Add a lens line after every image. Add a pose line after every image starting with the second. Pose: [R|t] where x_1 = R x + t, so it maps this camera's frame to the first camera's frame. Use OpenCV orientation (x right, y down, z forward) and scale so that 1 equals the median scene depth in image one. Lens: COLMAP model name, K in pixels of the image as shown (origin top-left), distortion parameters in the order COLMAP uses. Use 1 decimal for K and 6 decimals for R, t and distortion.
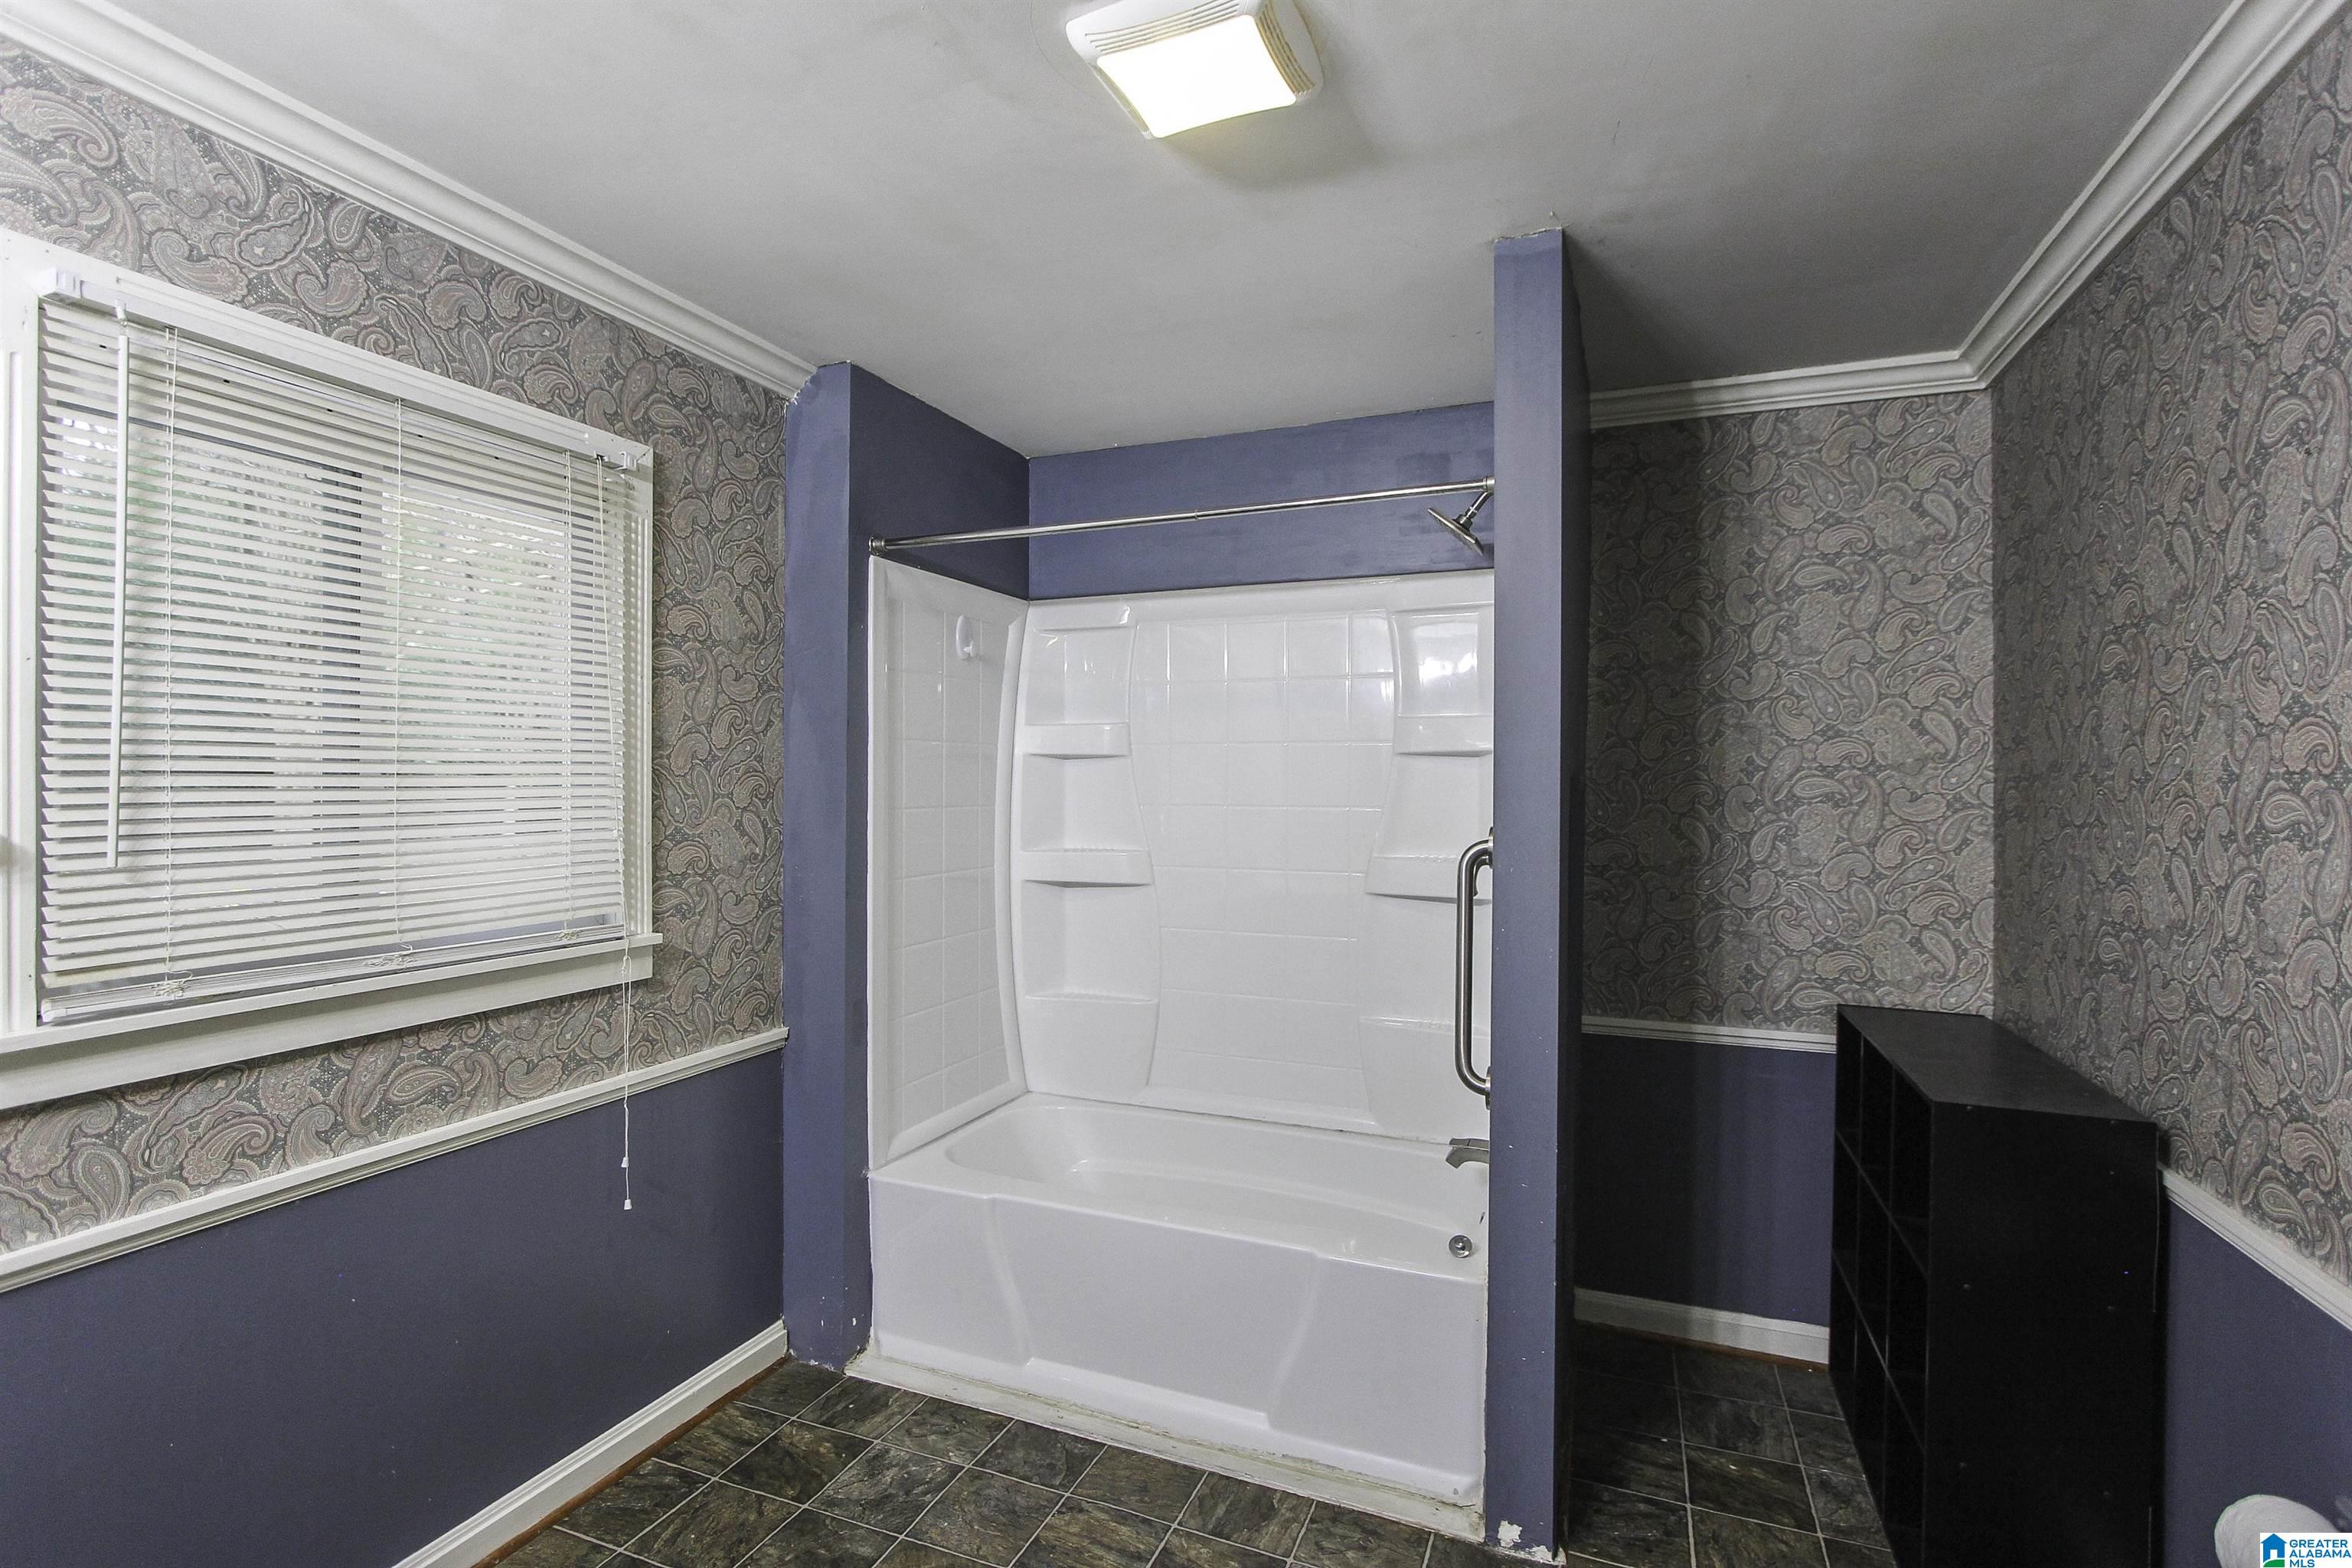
lens RADIAL K [[1083.9, 0, 1178.3], [0, 1083.9, 794.7], [0, 0, 1]] dist [-0.015378, 0.001849]
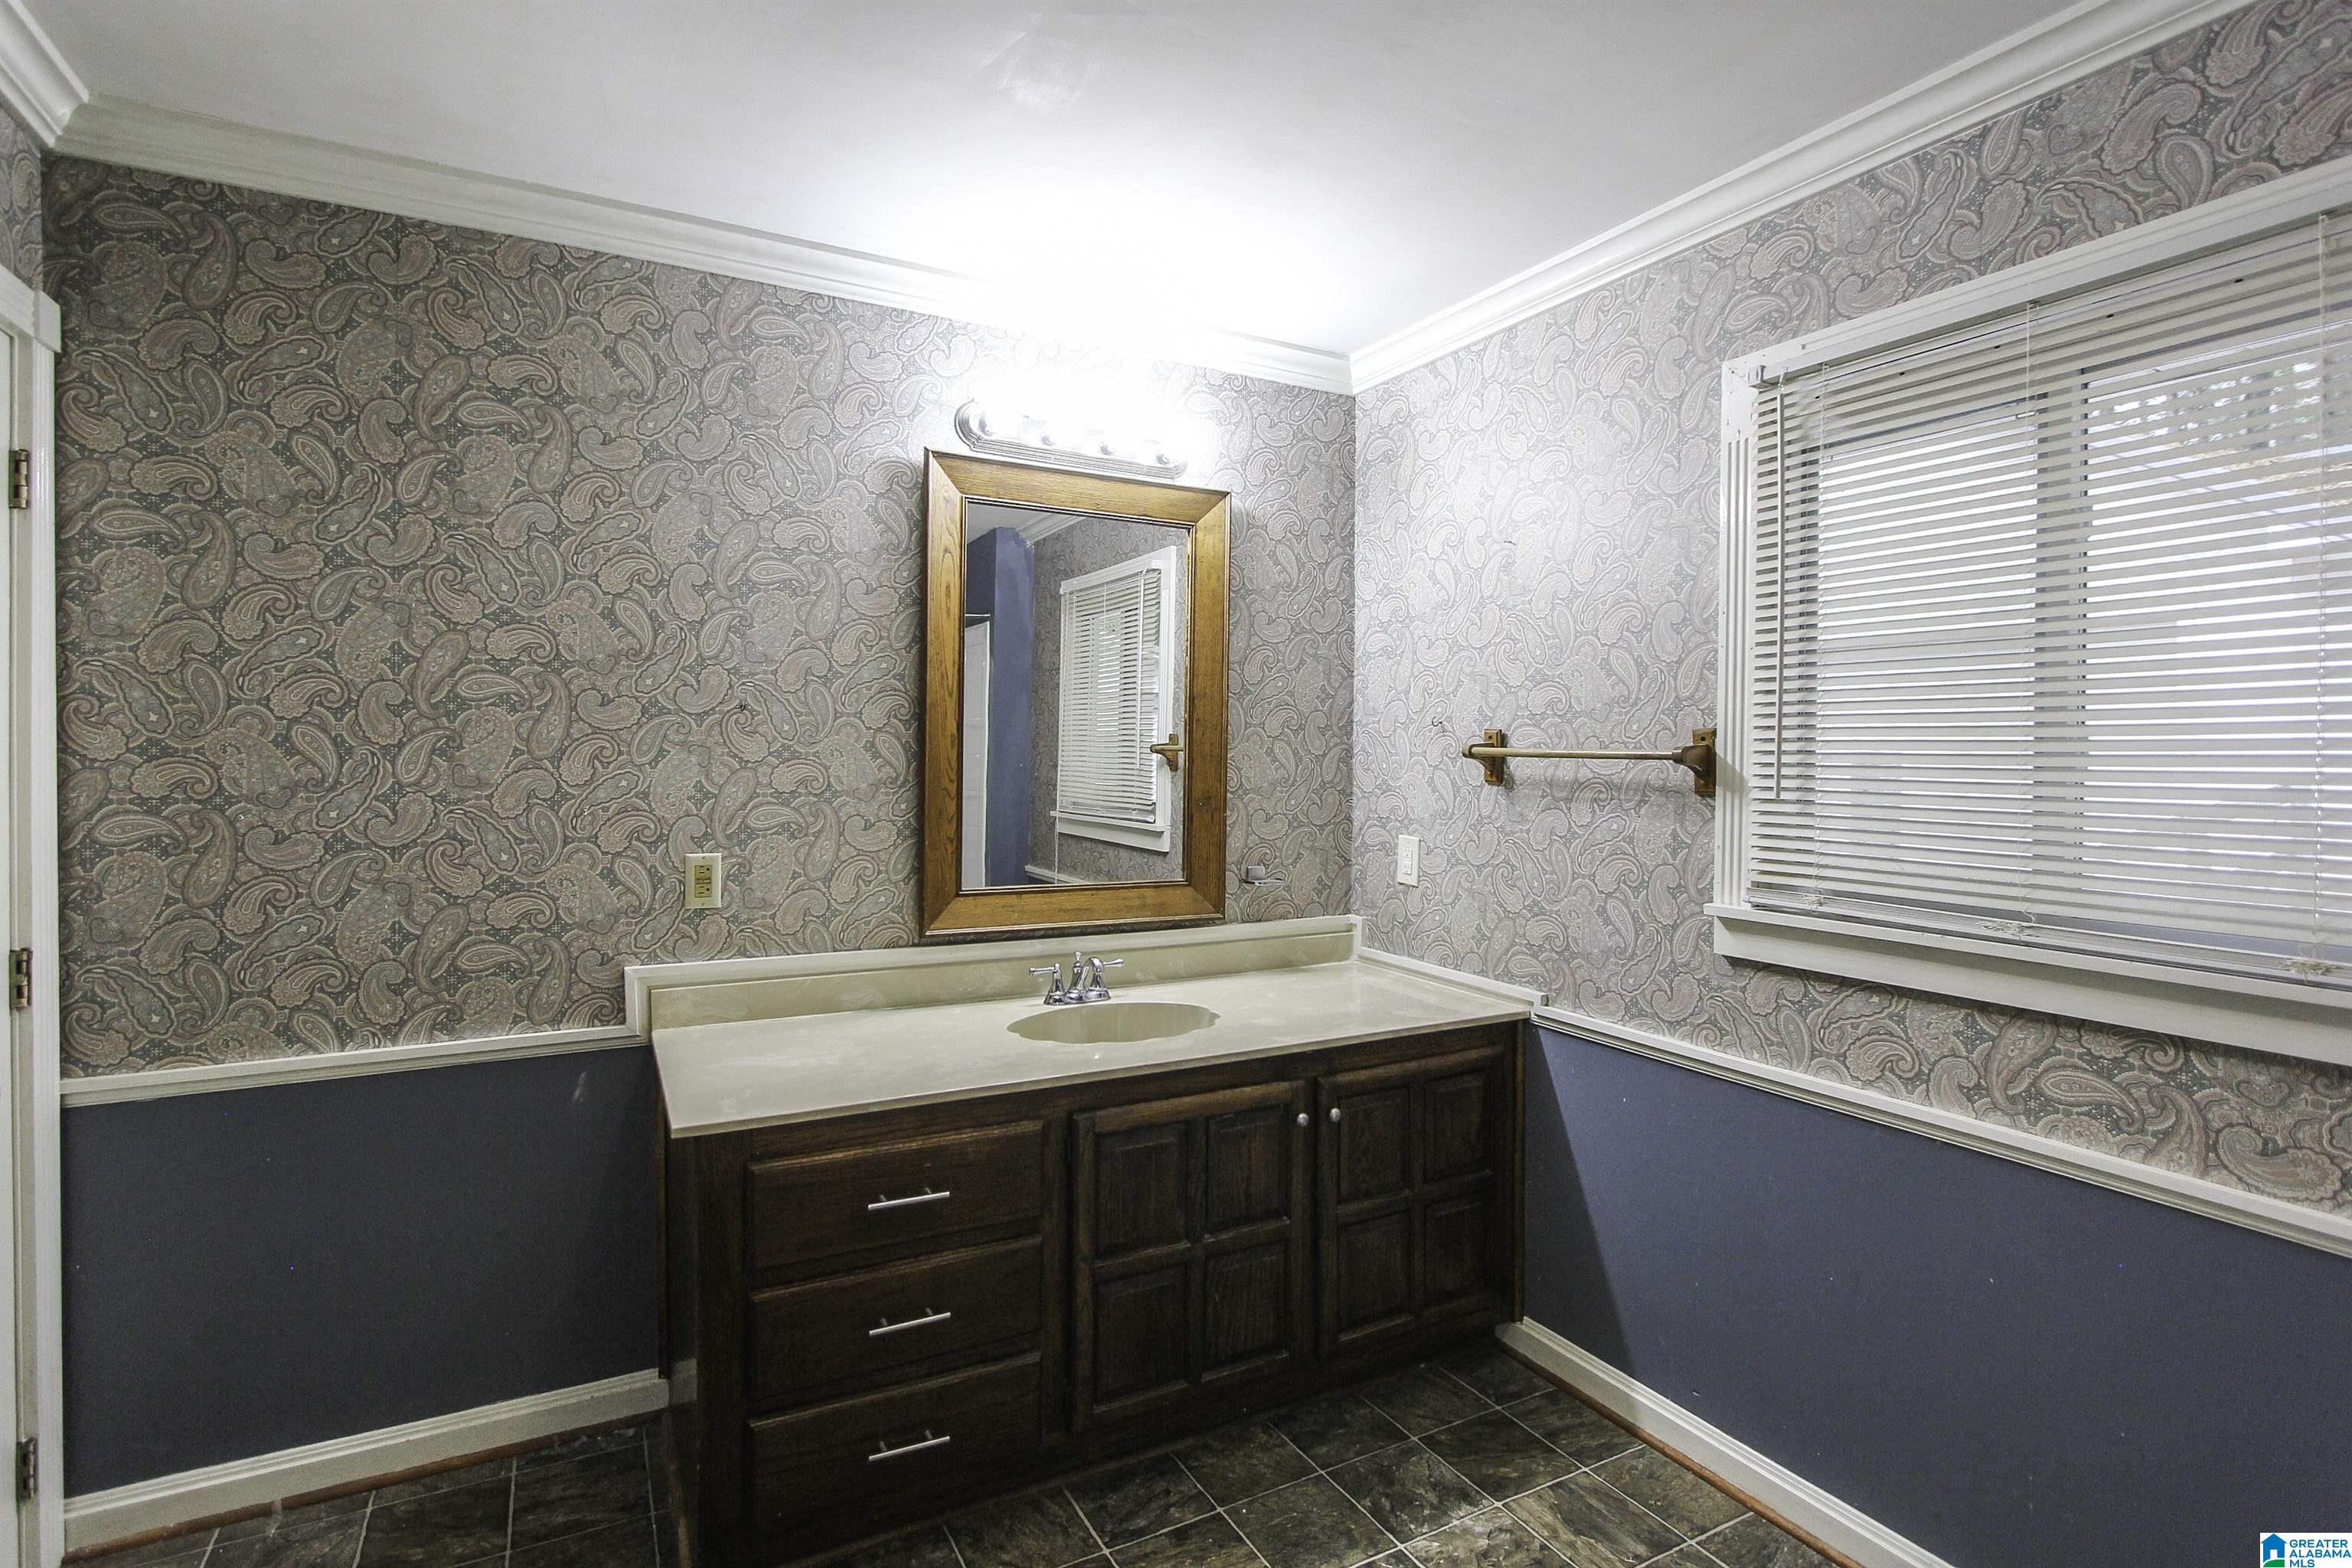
lens RADIAL K [[1114.0, 0, 1180.4], [0, 1114.0, 729.3], [0, 0, 1]] dist [-0.017817, 0.002066]
pose [[-0.627901, -0.003565, -0.778285, 0.460493], [-0.002966, 0.999993, -0.002188, -0.011194], [0.778288, 0.000935, -0.627907, 1.106010]]
